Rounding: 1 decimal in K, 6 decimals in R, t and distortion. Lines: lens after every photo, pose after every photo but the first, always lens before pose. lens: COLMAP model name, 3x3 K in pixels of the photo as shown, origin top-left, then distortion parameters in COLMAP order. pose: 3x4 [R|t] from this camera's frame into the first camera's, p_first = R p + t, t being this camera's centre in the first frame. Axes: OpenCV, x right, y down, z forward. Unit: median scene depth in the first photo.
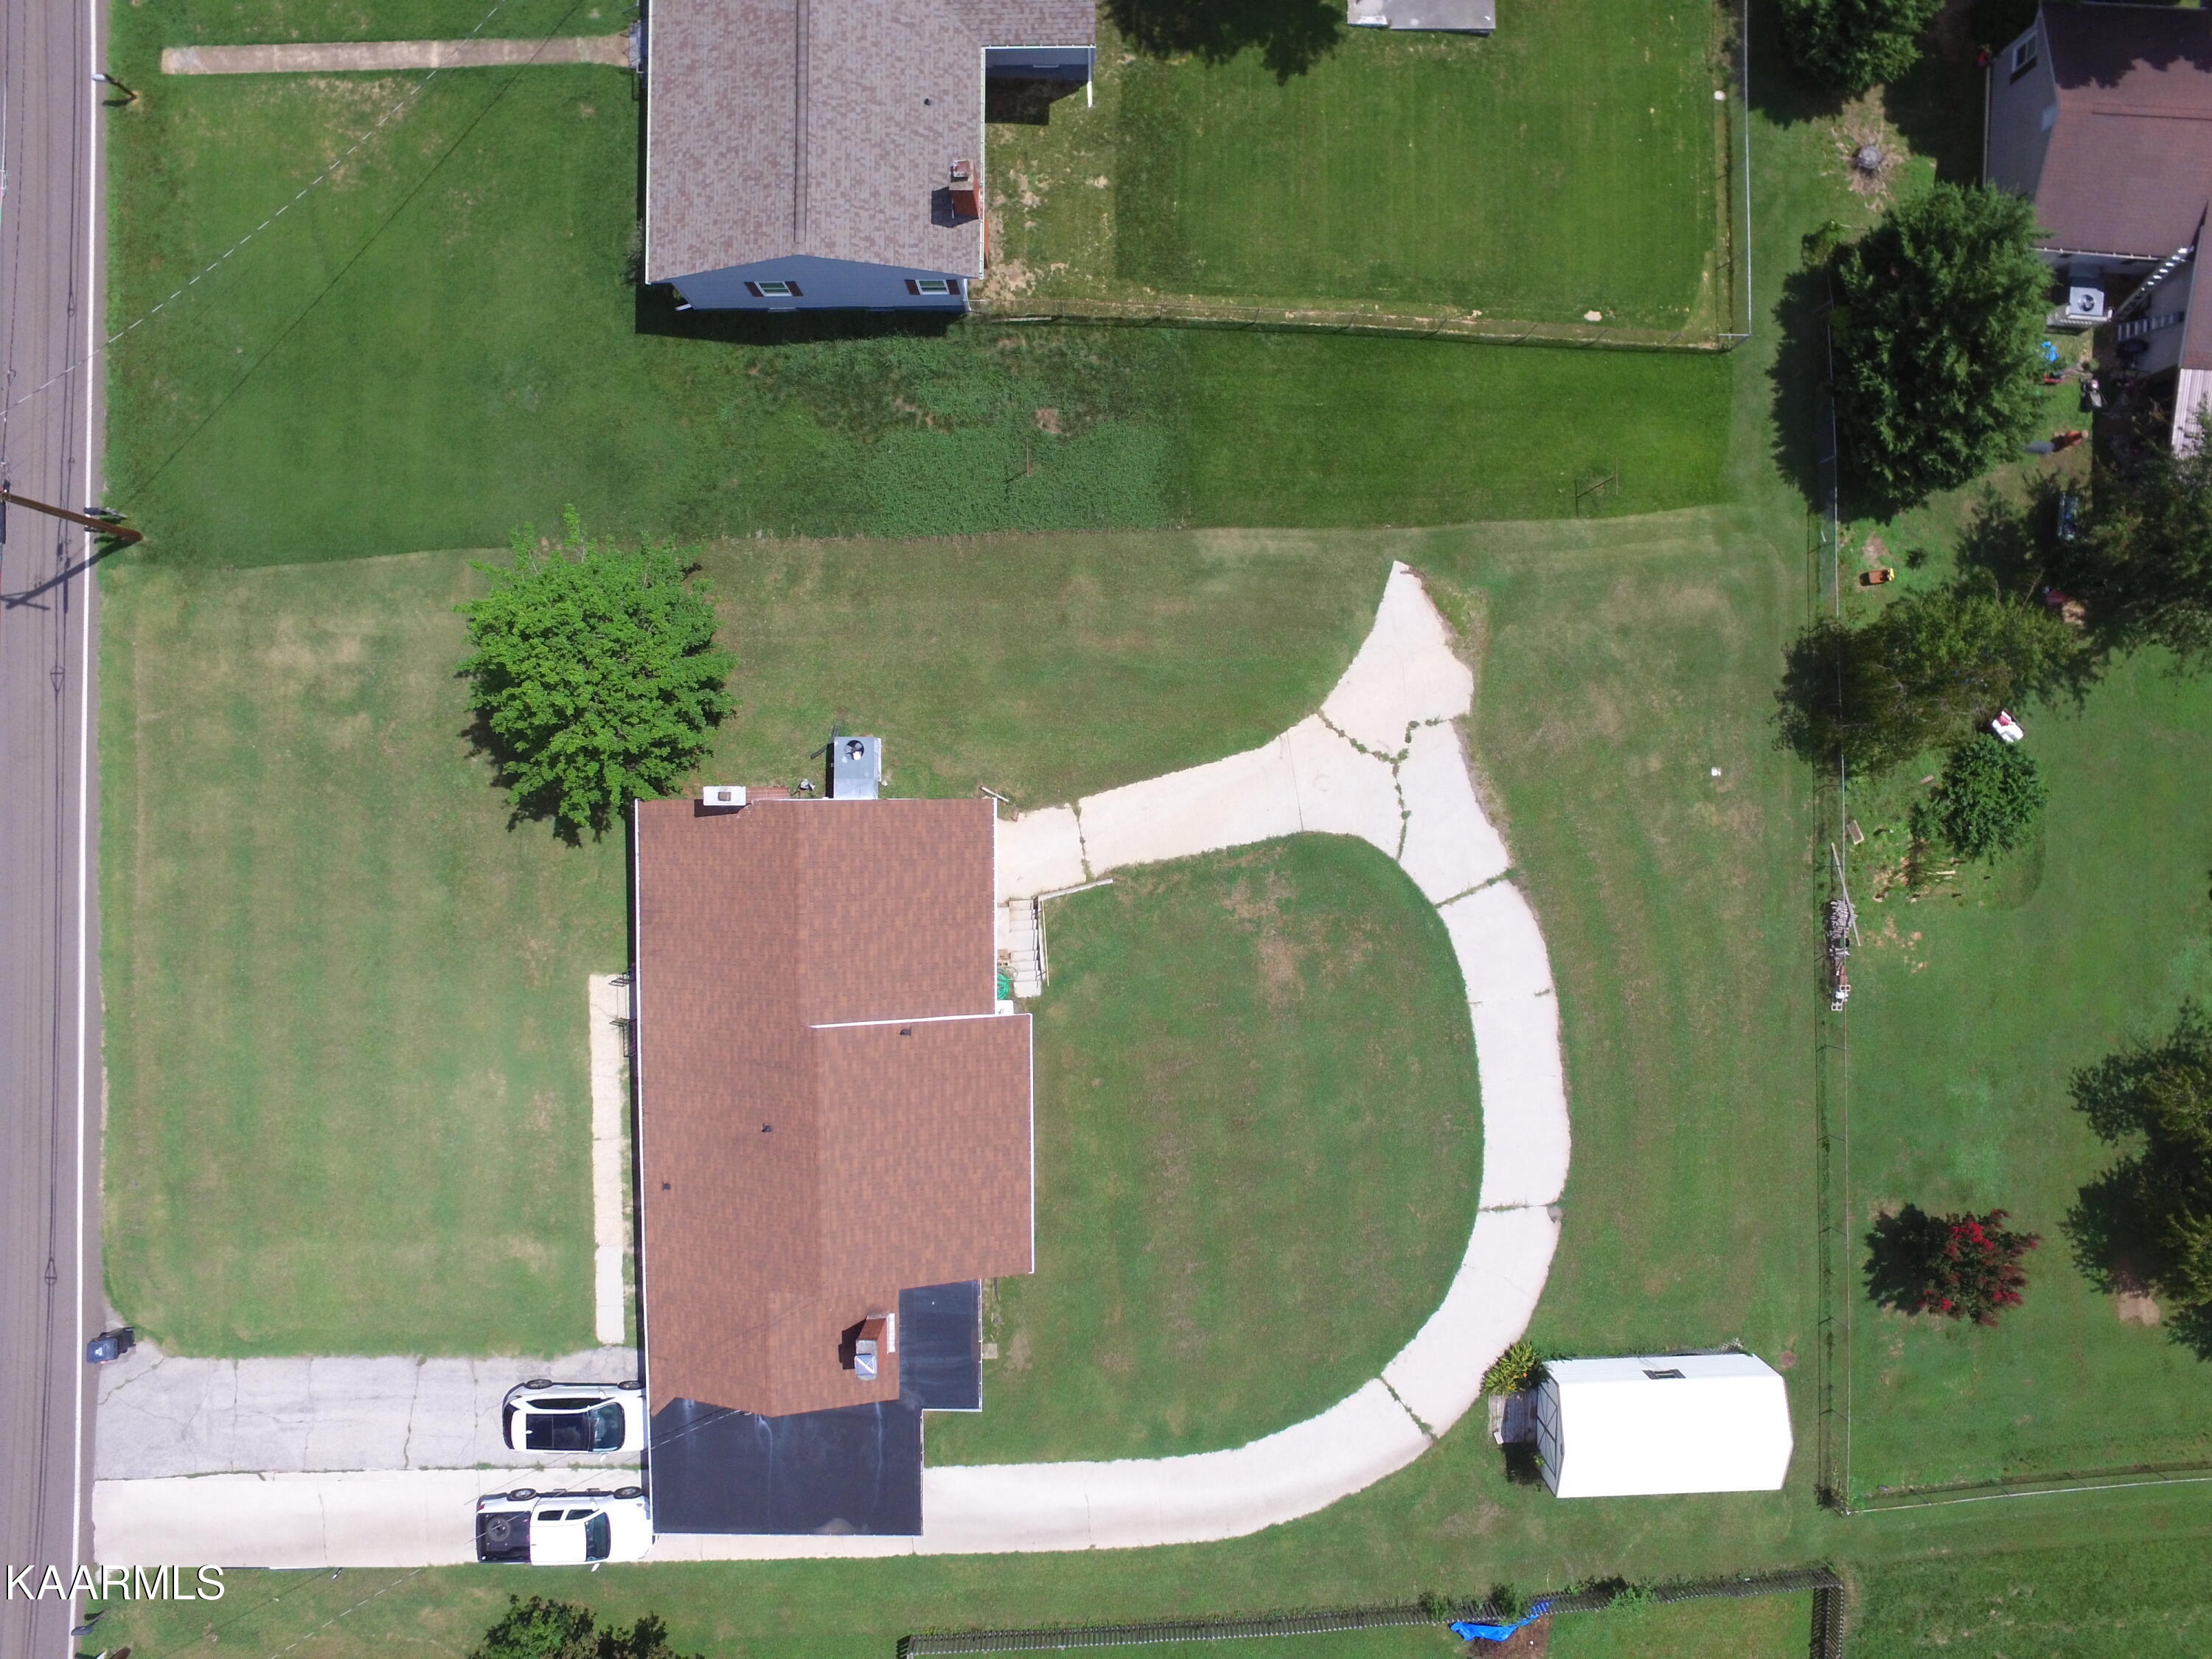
lens RADIAL K [[1483.8, 0, 1108.3], [0, 1483.8, 811.1], [0, 0, 1]] dist [-0.125633, 0.089325]
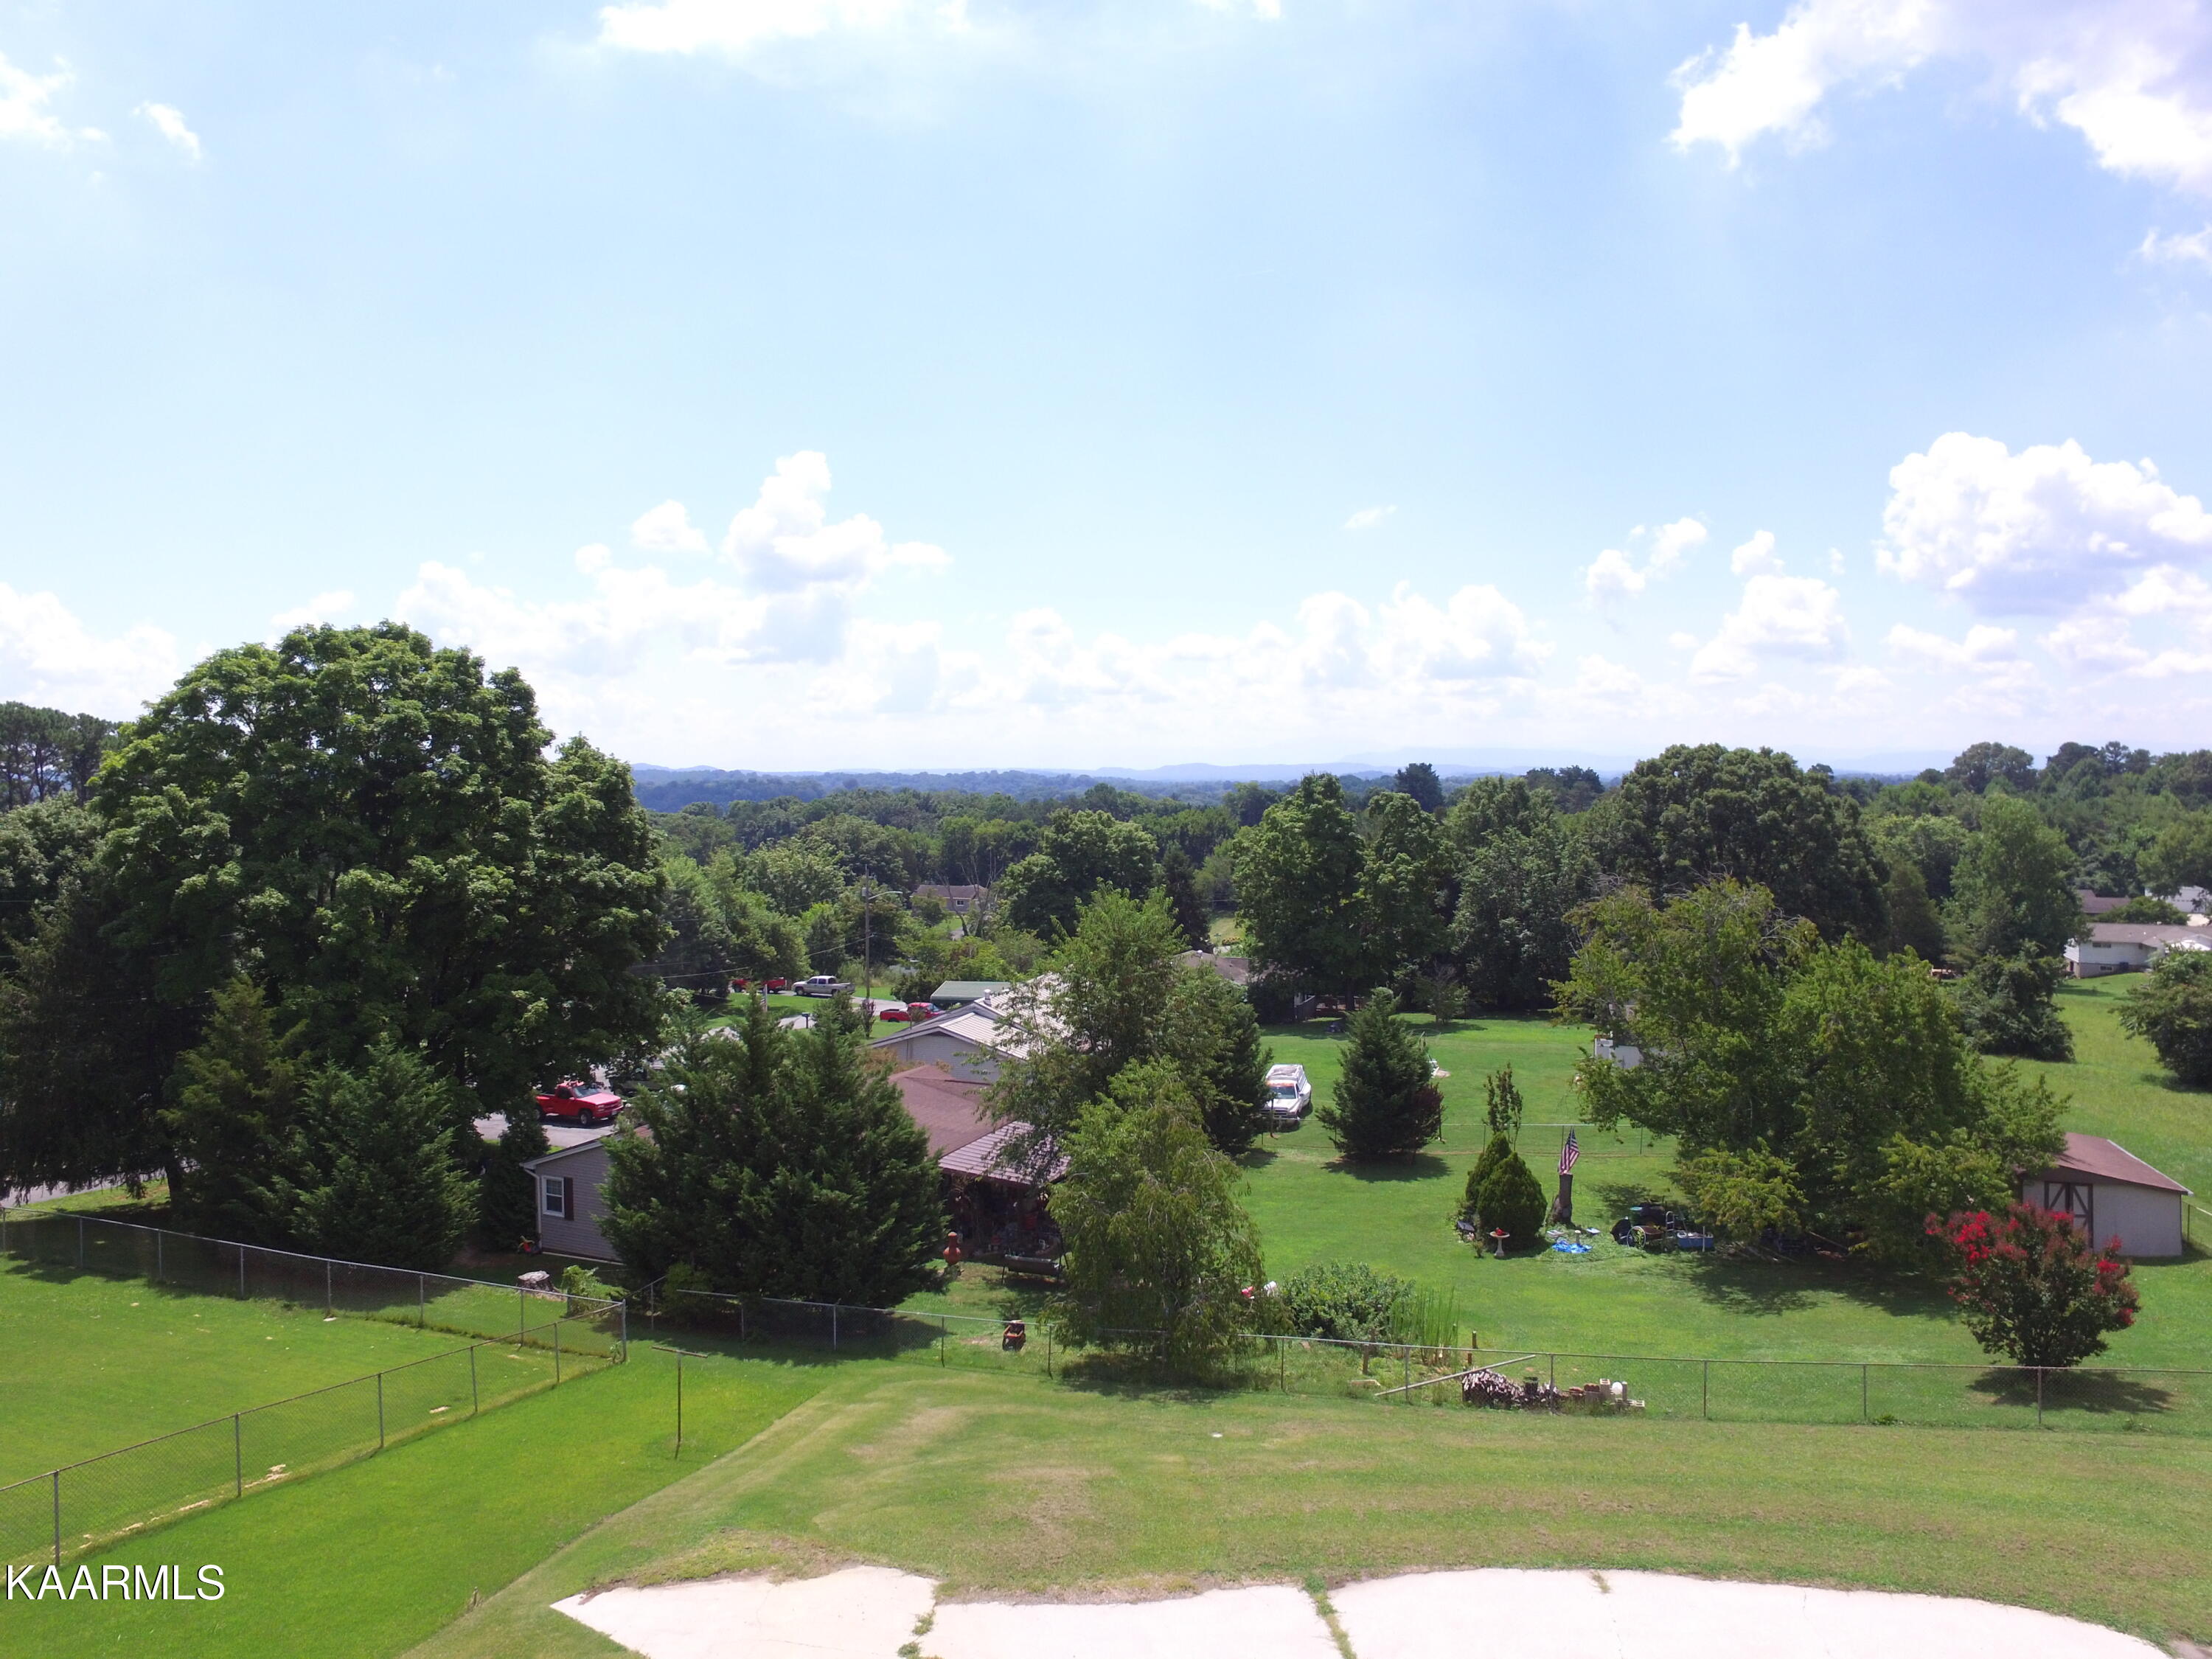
lens RADIAL K [[1483.8, 0, 1108.3], [0, 1483.8, 811.1], [0, 0, 1]] dist [-0.125633, 0.089325]
pose [[0.313040, -0.028546, 0.949311, -0.147008], [0.949562, -0.009940, -0.313422, 0.121340], [0.018383, 0.999543, 0.023994, 0.762311]]
